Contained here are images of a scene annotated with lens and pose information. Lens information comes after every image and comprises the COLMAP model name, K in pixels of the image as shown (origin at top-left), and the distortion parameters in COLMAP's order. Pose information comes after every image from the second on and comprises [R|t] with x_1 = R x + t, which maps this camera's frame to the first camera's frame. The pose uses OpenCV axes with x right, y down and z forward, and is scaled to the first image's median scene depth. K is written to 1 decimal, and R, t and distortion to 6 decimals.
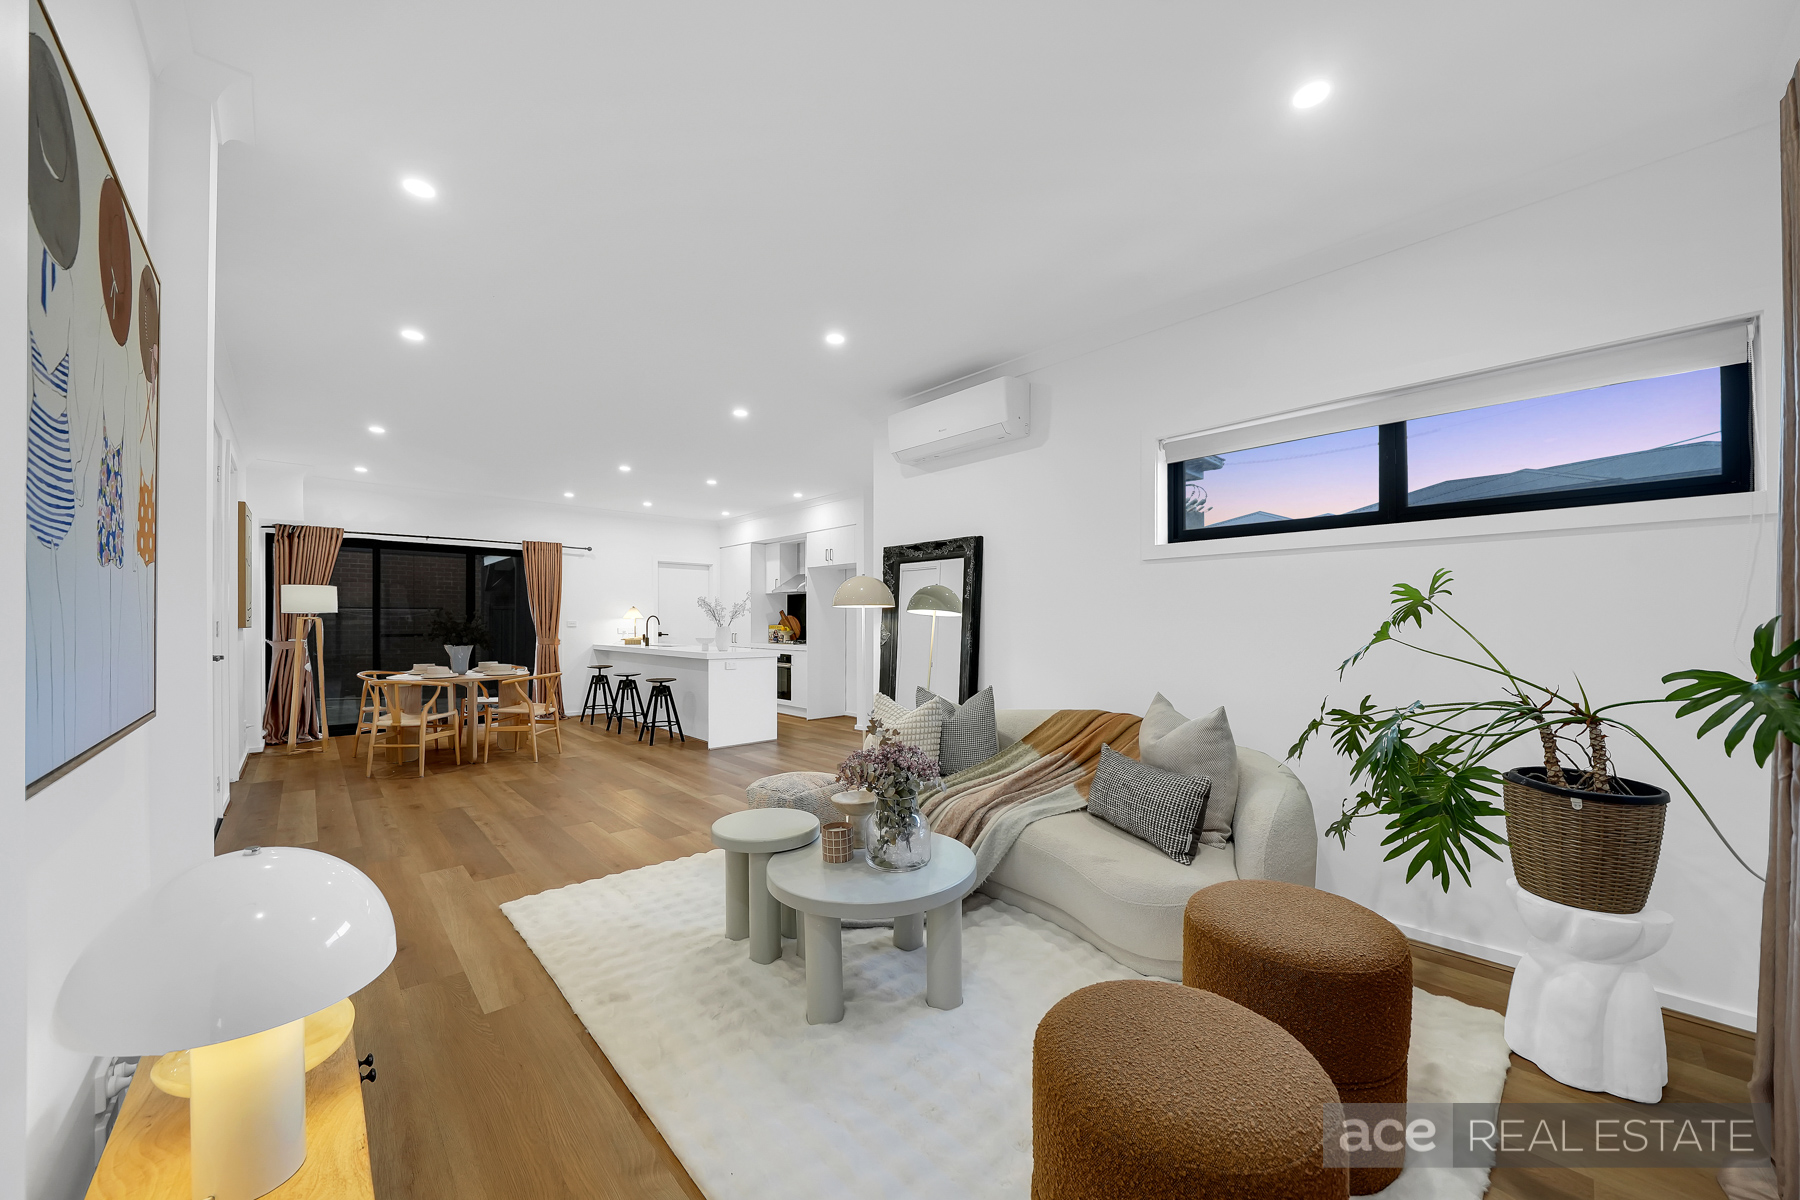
lens RADIAL K [[642.0, 0, 895.7], [0, 642.0, 626.0], [0, 0, 1]] dist [0.000464, 0.000021]
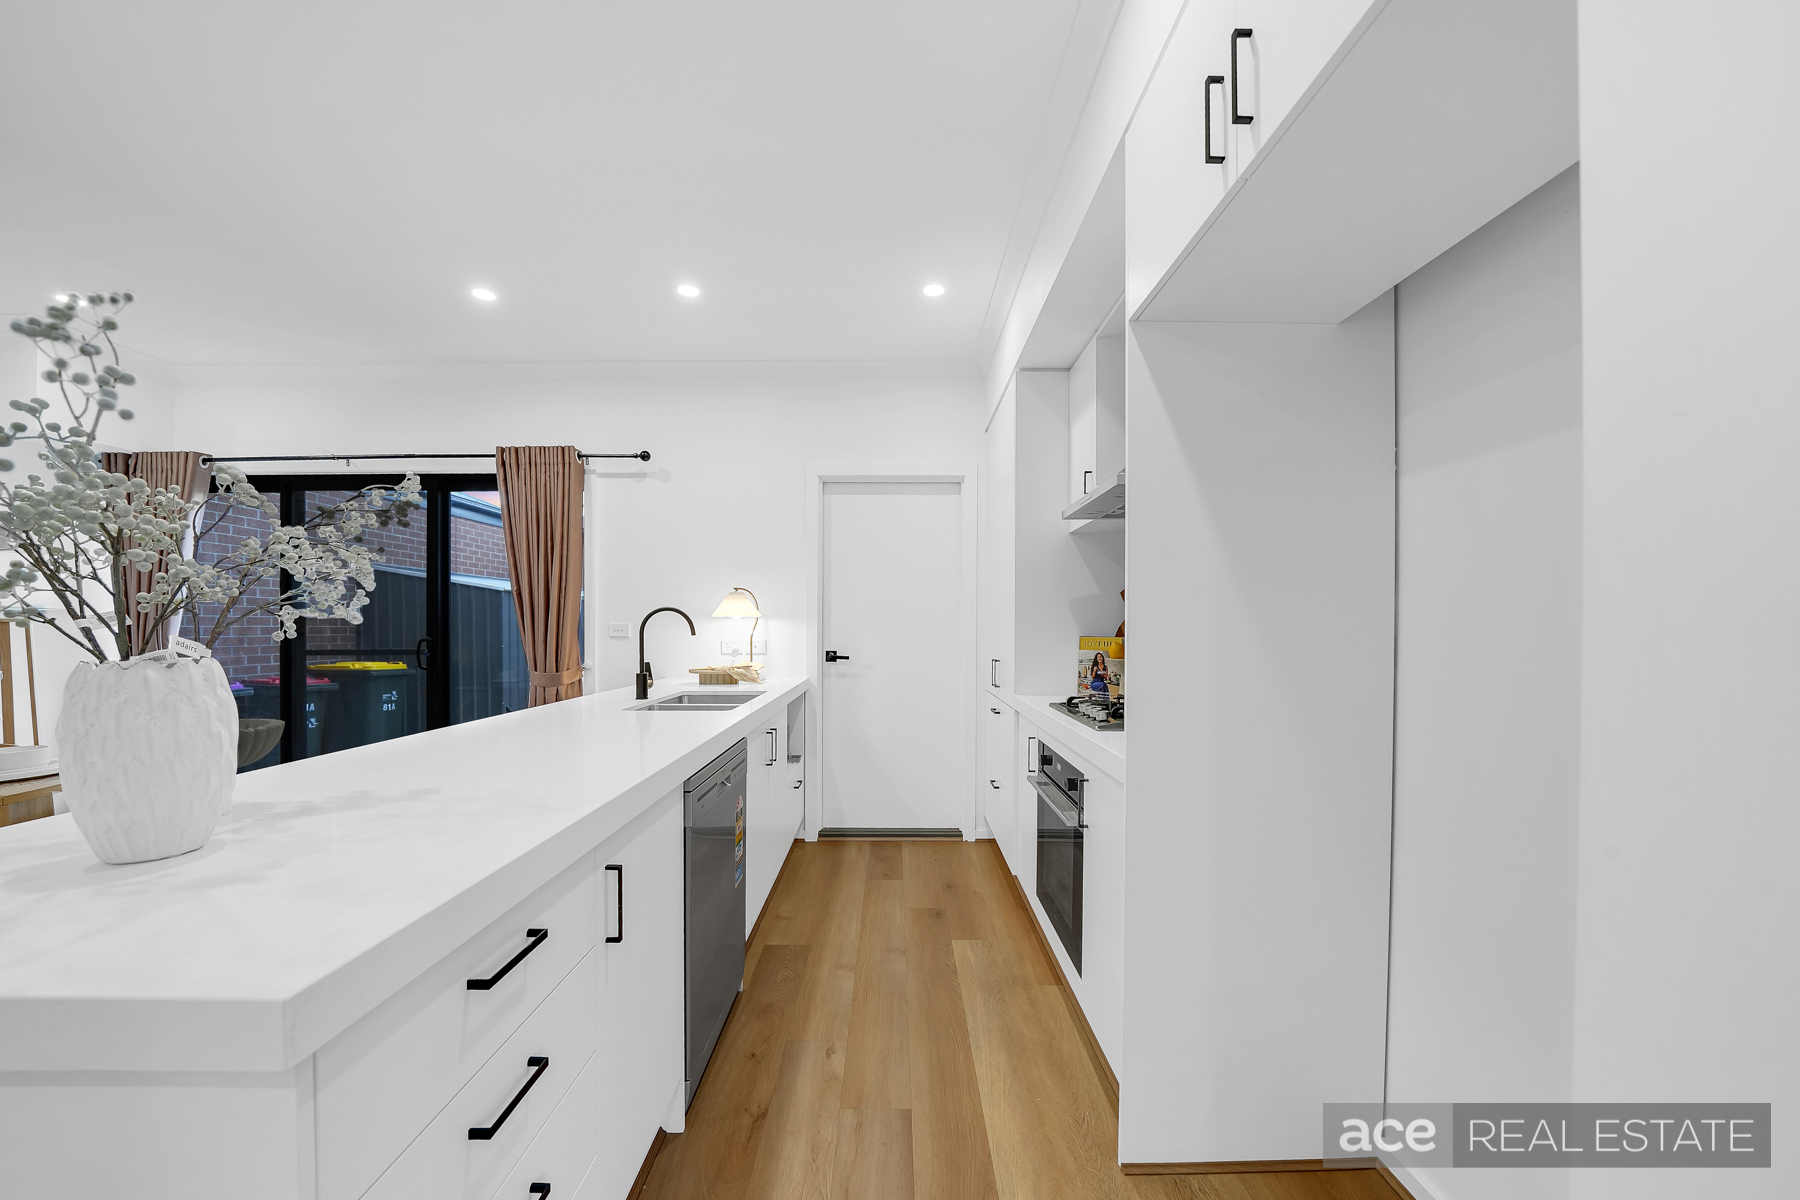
lens RADIAL K [[642.0, 0, 895.7], [0, 642.0, 626.0], [0, 0, 1]] dist [0.000464, 0.000021]
pose [[0.738697, -0.004409, -0.674023, -0.060826], [-0.003695, 0.999937, -0.010590, -0.002691], [0.674027, 0.010313, 0.738634, 0.825215]]
